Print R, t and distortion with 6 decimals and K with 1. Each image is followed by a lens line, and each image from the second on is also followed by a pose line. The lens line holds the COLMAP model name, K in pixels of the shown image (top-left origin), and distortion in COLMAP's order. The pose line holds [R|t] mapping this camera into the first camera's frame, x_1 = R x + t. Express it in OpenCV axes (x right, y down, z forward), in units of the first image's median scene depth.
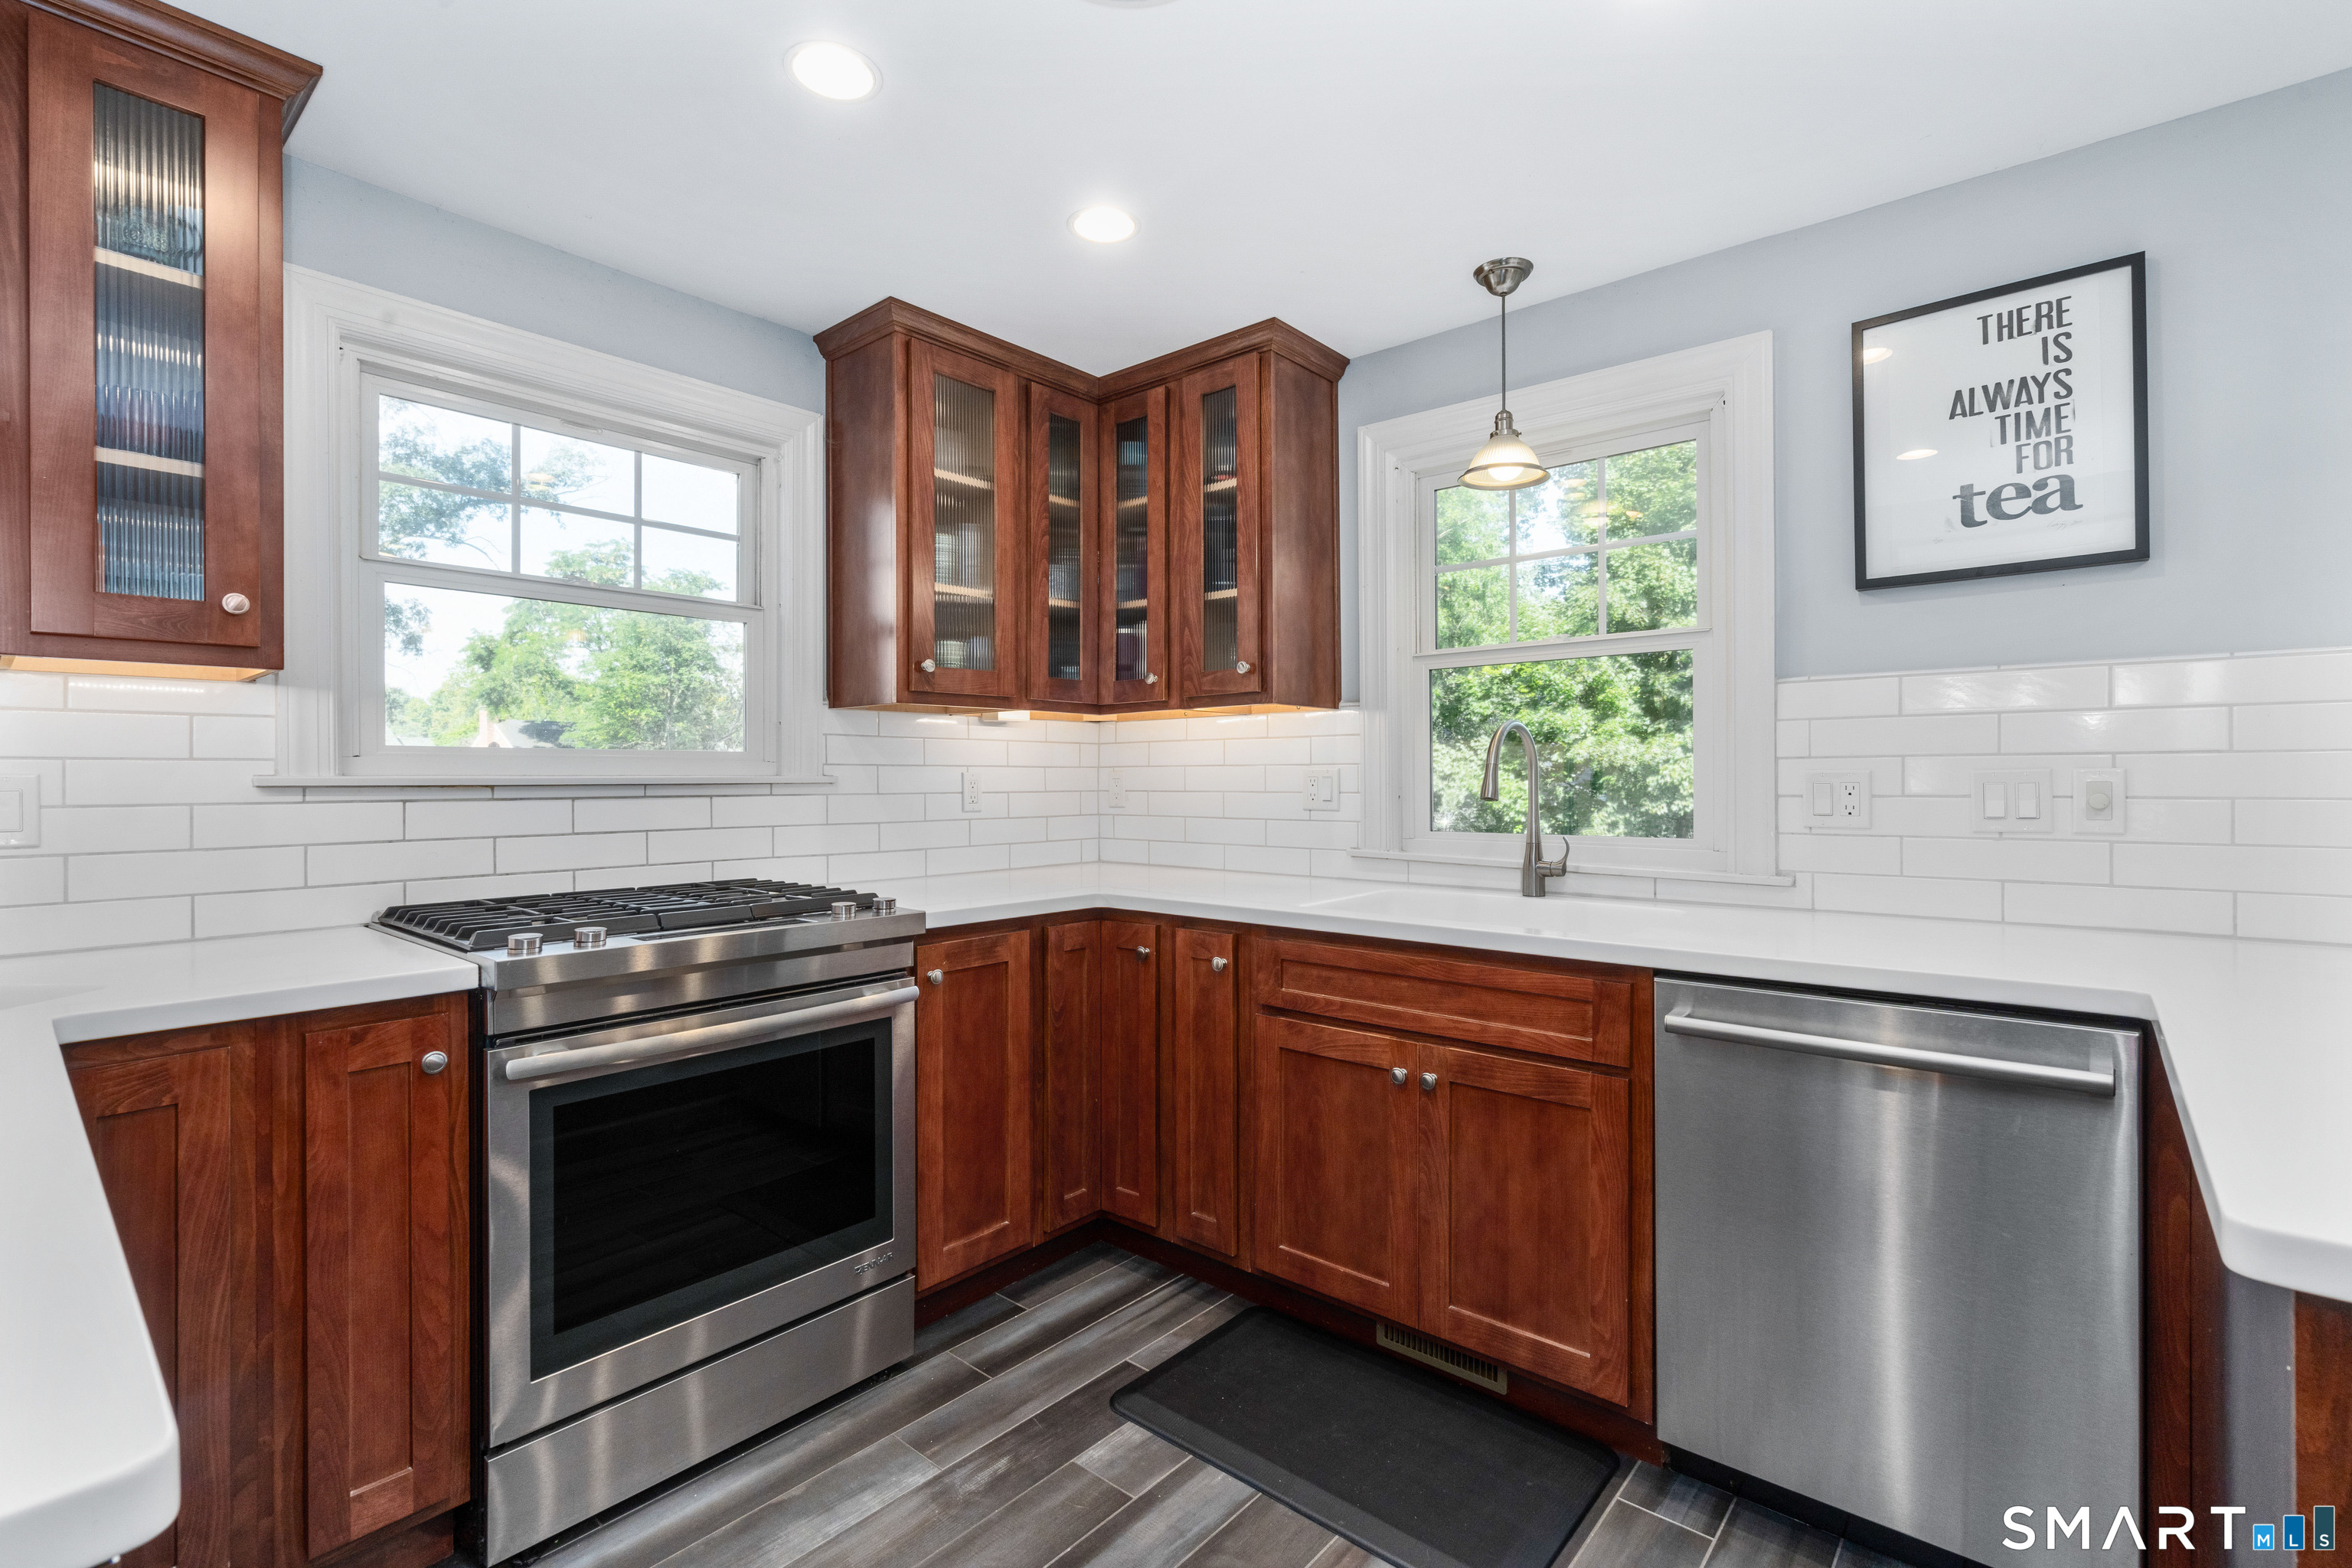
lens RADIAL K [[1063.8, 0, 1178.5], [0, 1063.8, 786.3], [0, 0, 1]] dist [-0.000826, 0.002253]
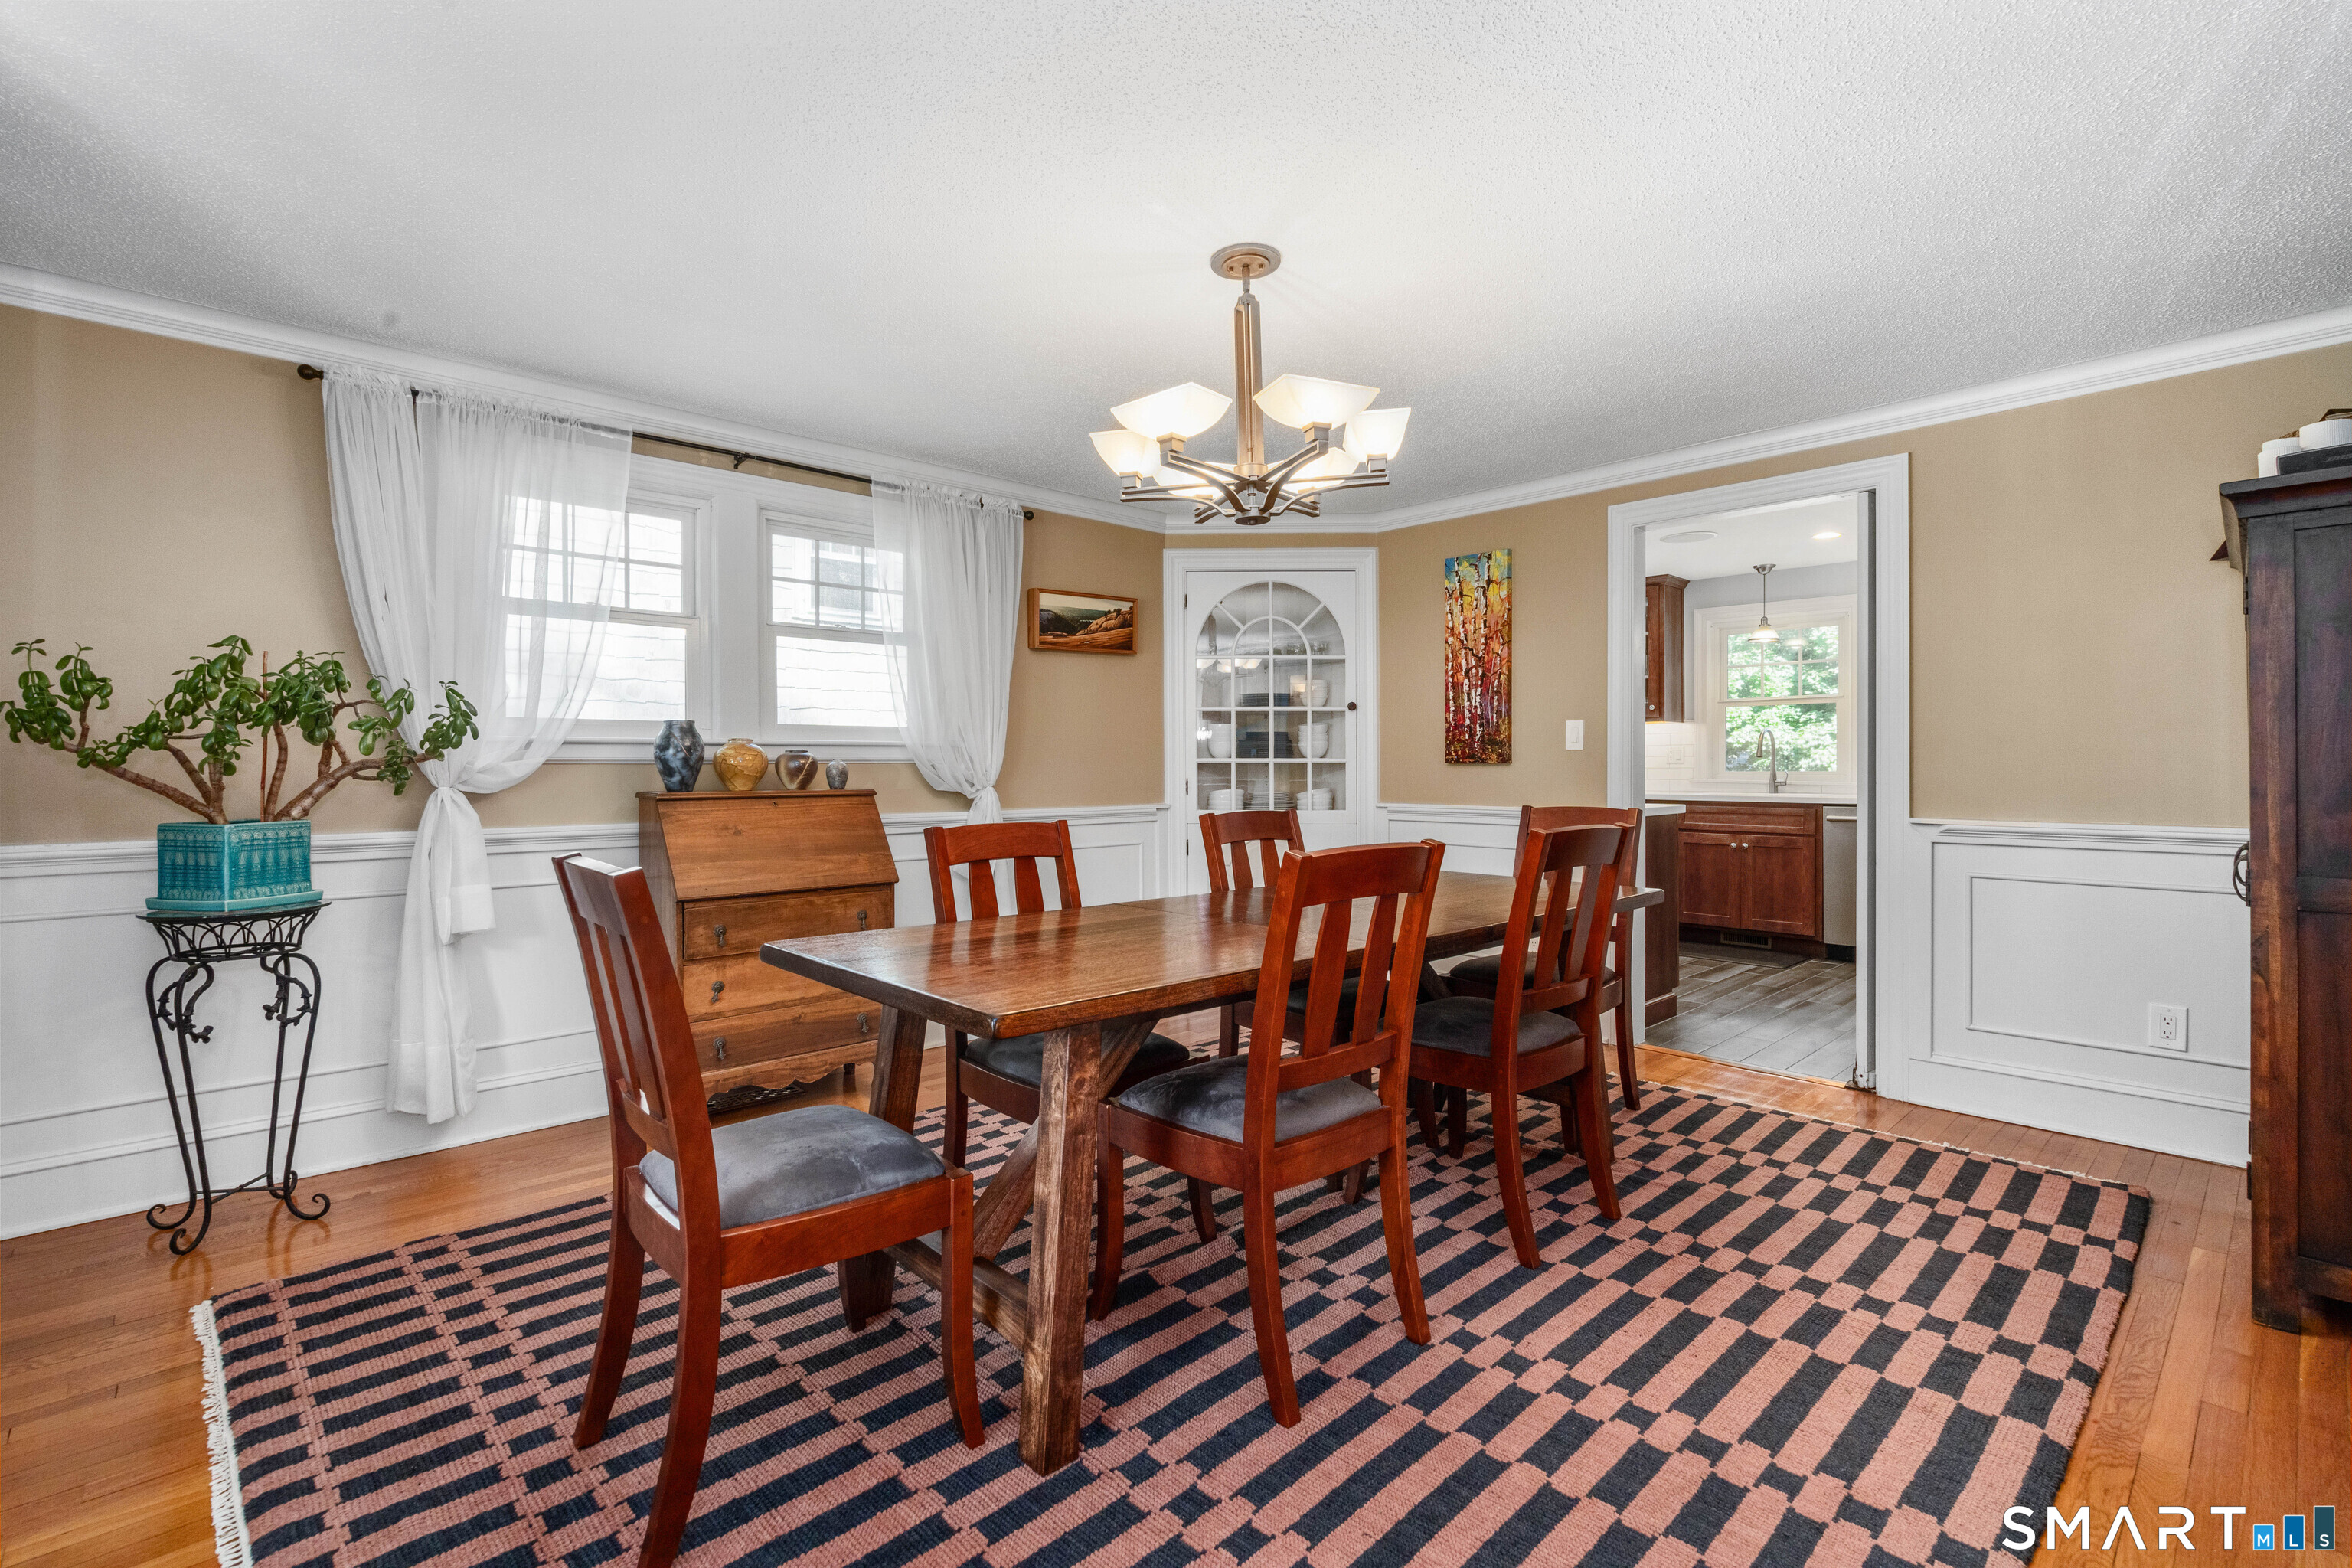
lens RADIAL K [[1063.8, 0, 1191.6], [0, 1063.8, 778.1], [0, 0, 1]] dist [-0.000826, 0.002253]
pose [[0.995173, -0.002175, -0.098117, -0.965364], [0.002453, 0.999993, 0.002712, 0.060848], [0.098110, -0.002939, 0.995171, -2.030188]]
